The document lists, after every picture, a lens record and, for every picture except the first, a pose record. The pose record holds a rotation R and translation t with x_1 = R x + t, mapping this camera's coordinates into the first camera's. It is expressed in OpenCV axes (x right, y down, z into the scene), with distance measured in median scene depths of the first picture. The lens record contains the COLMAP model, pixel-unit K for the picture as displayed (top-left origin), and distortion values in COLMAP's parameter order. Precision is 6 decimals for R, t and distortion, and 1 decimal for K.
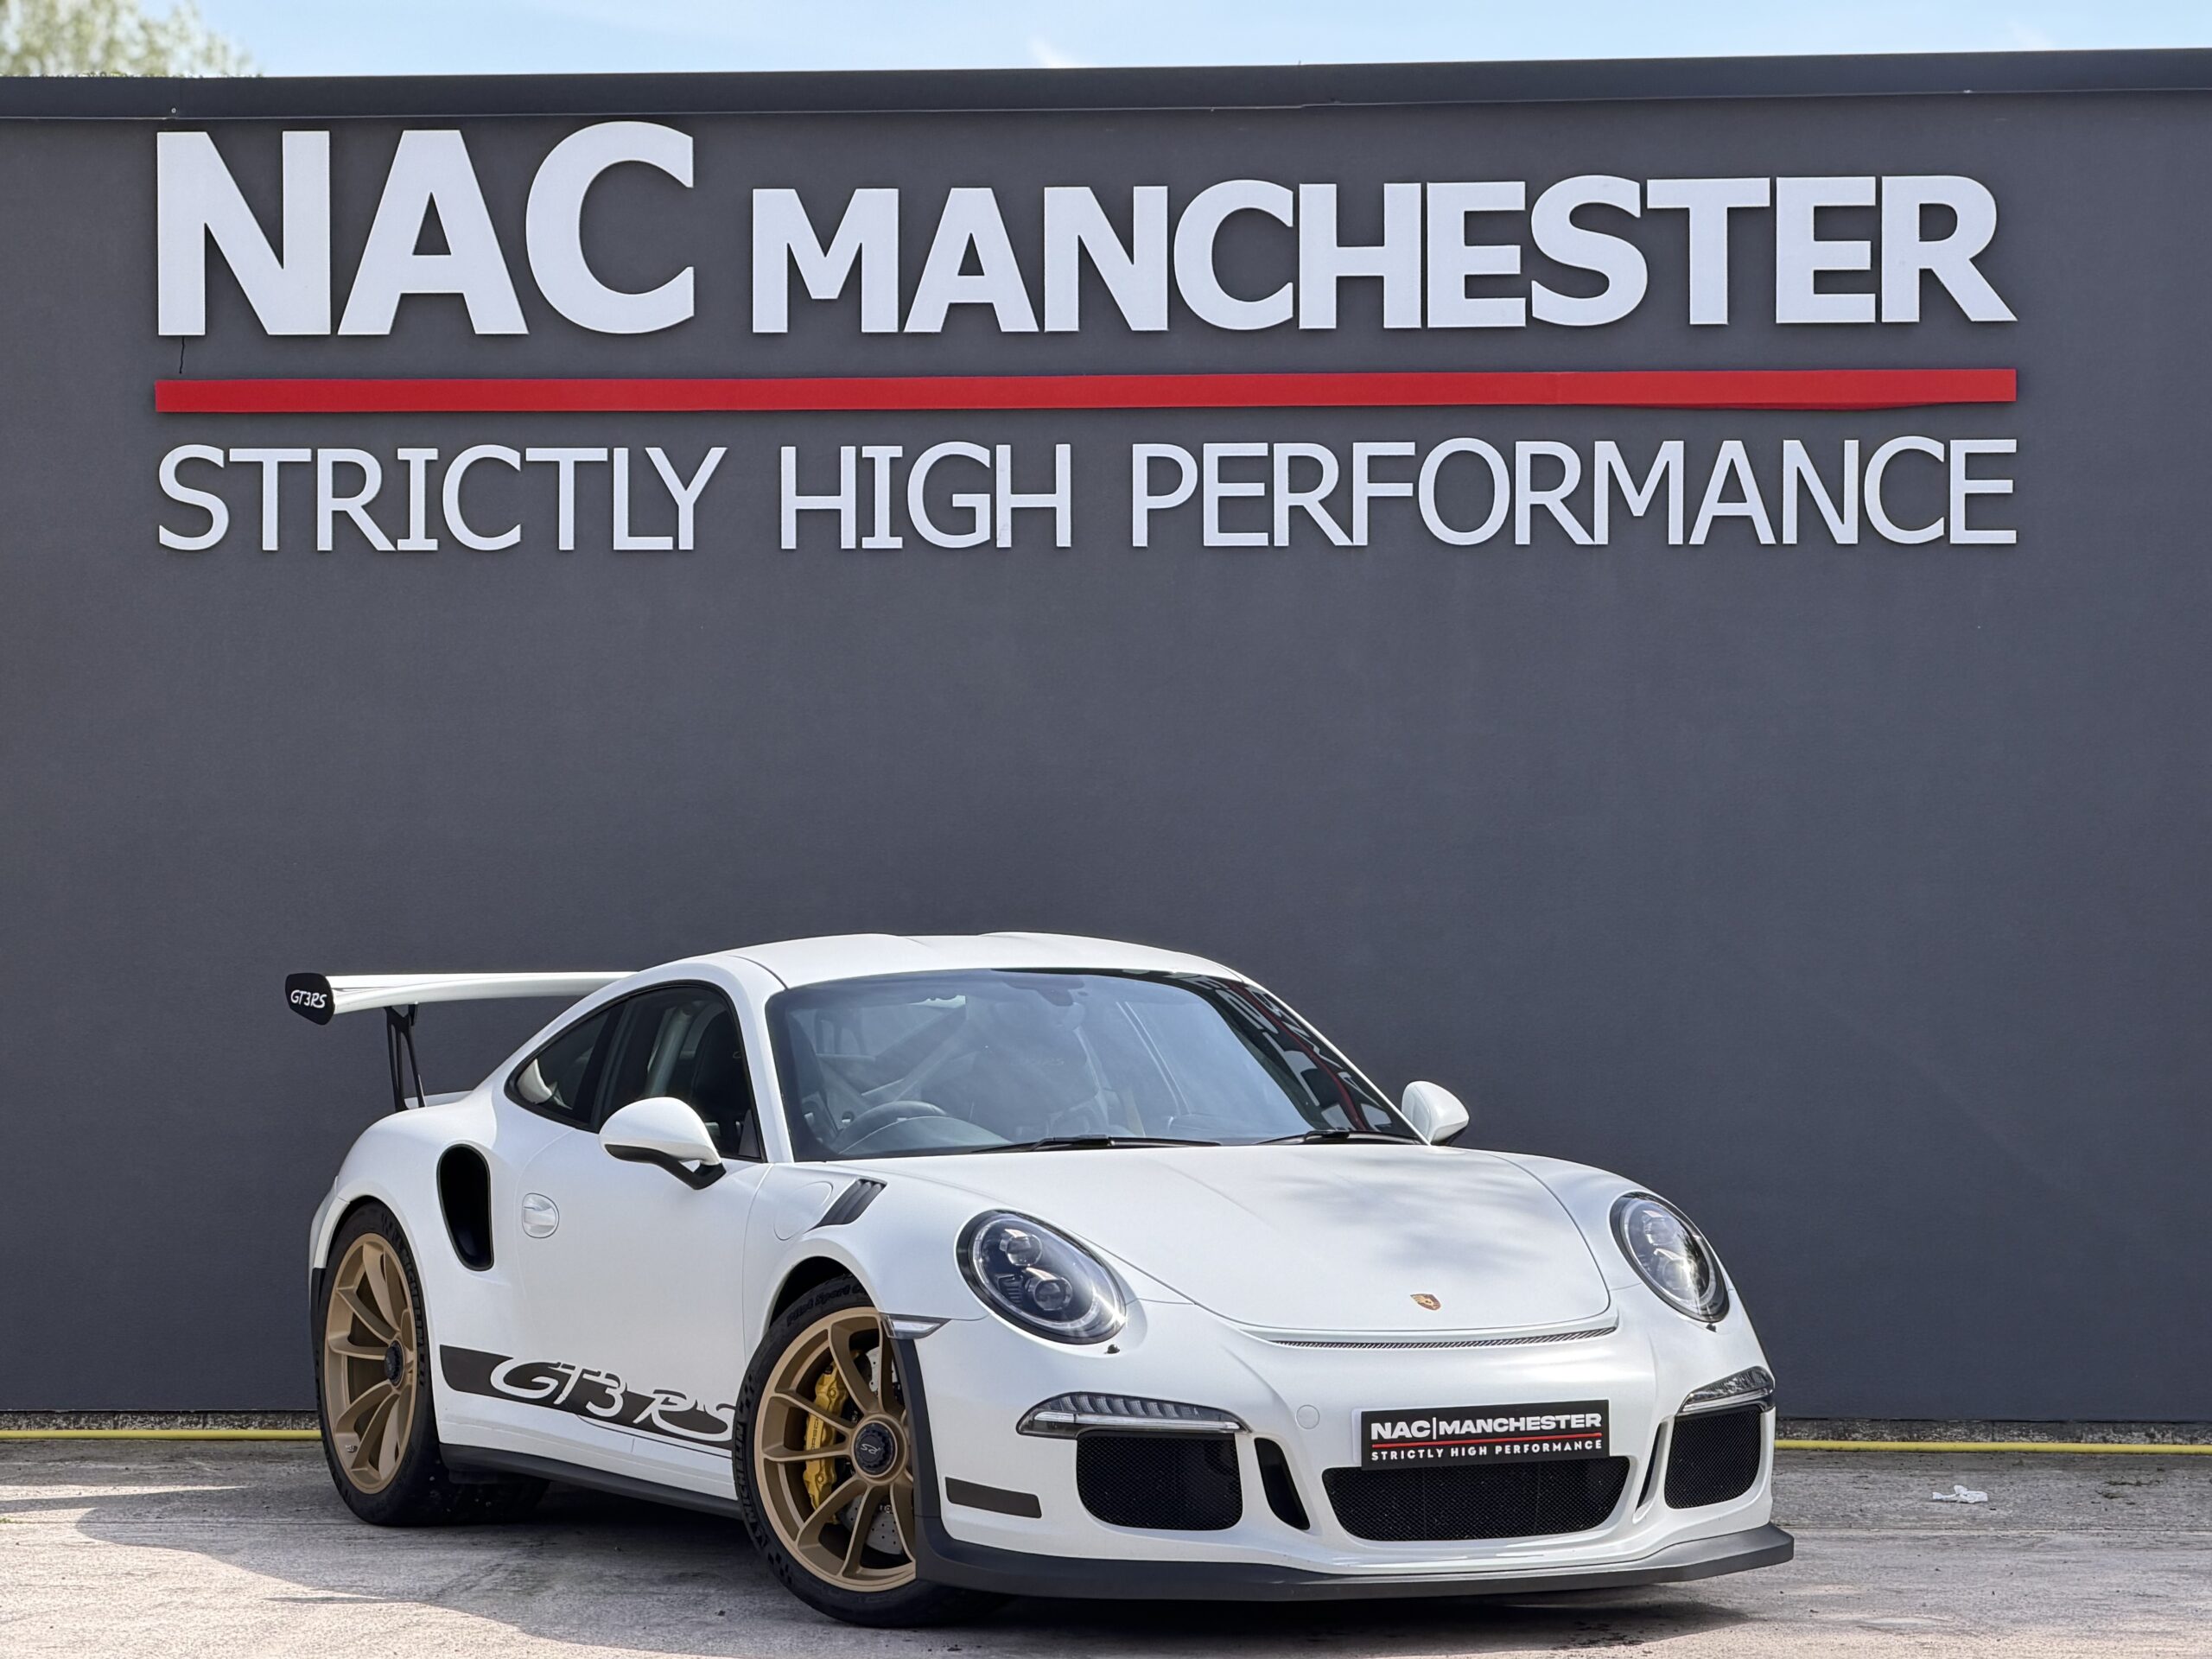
lens RADIAL K [[8677.1, 0, 1106.0], [0, 8677.1, 829.5], [0, 0, 1]] dist [0.215846, -1.454416]
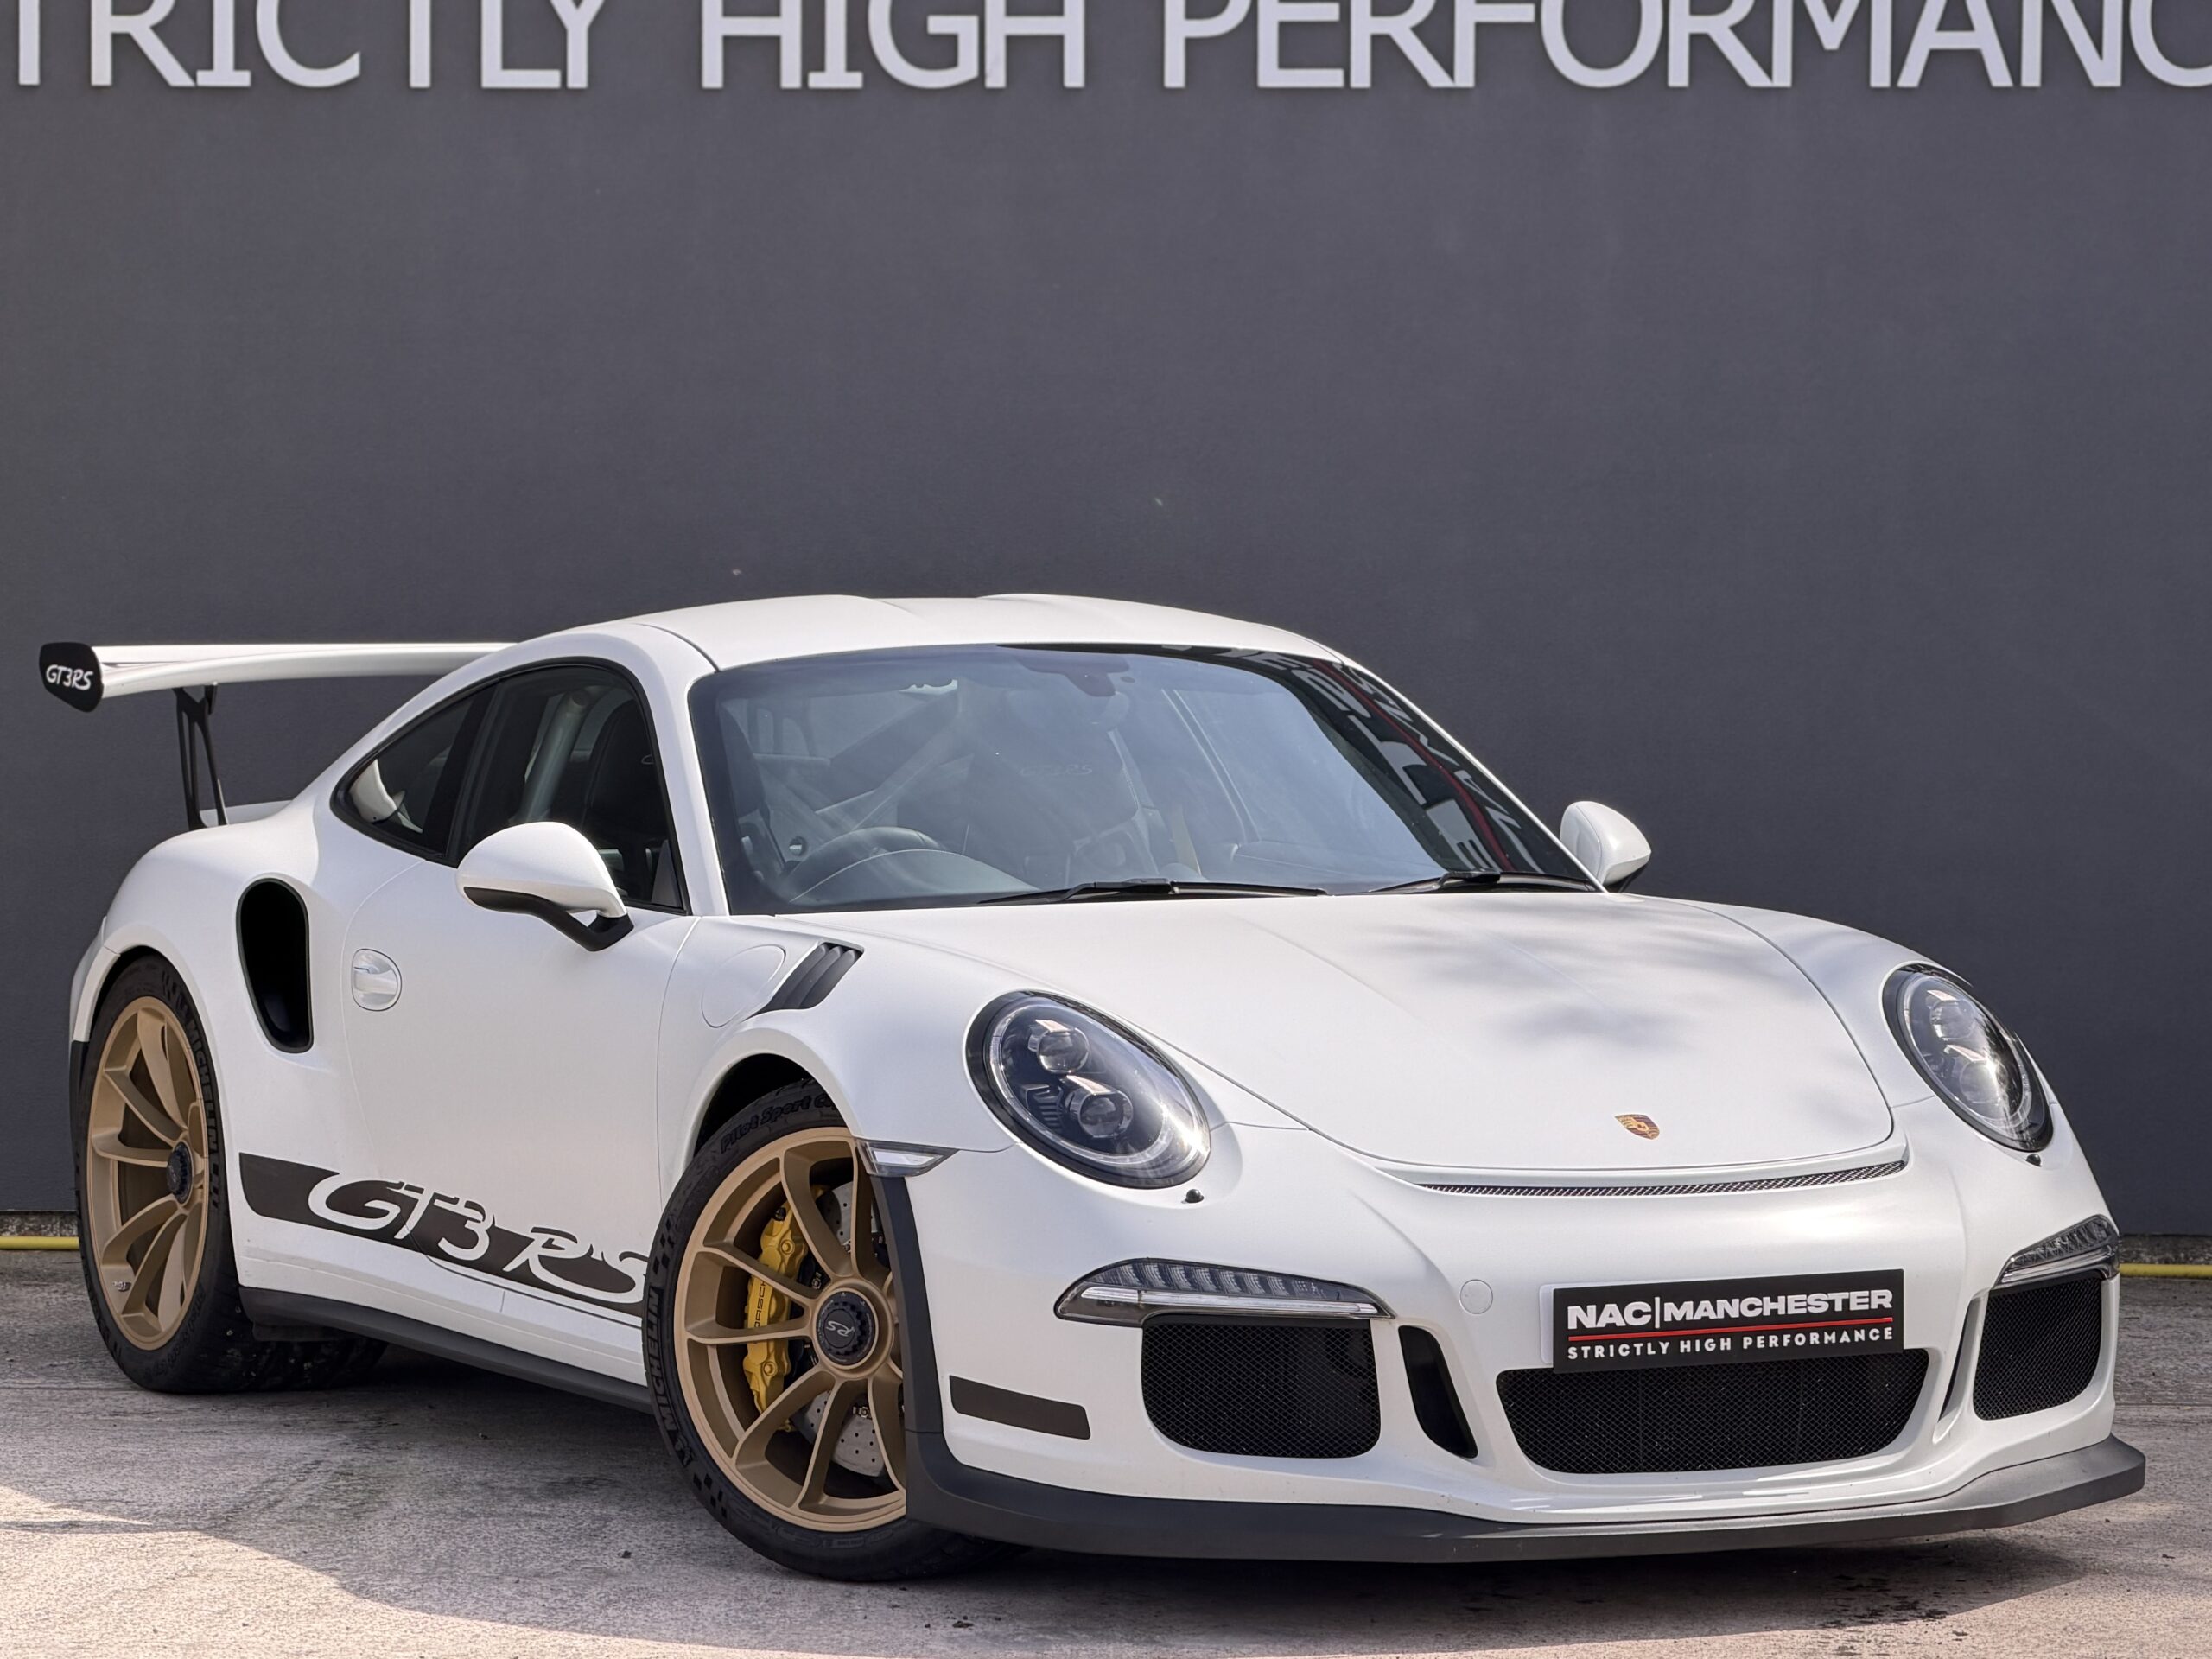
lens RADIAL K [[7966.7, 0, 1106.0], [0, 7966.7, 829.5], [0, 0, 1]] dist [0.126012, 1.795364]
pose [[0.999809, 0.004768, 0.018935, -0.015136], [-0.005555, 0.999113, 0.041746, 0.003313], [-0.018719, -0.041844, 0.998949, 0.300387]]
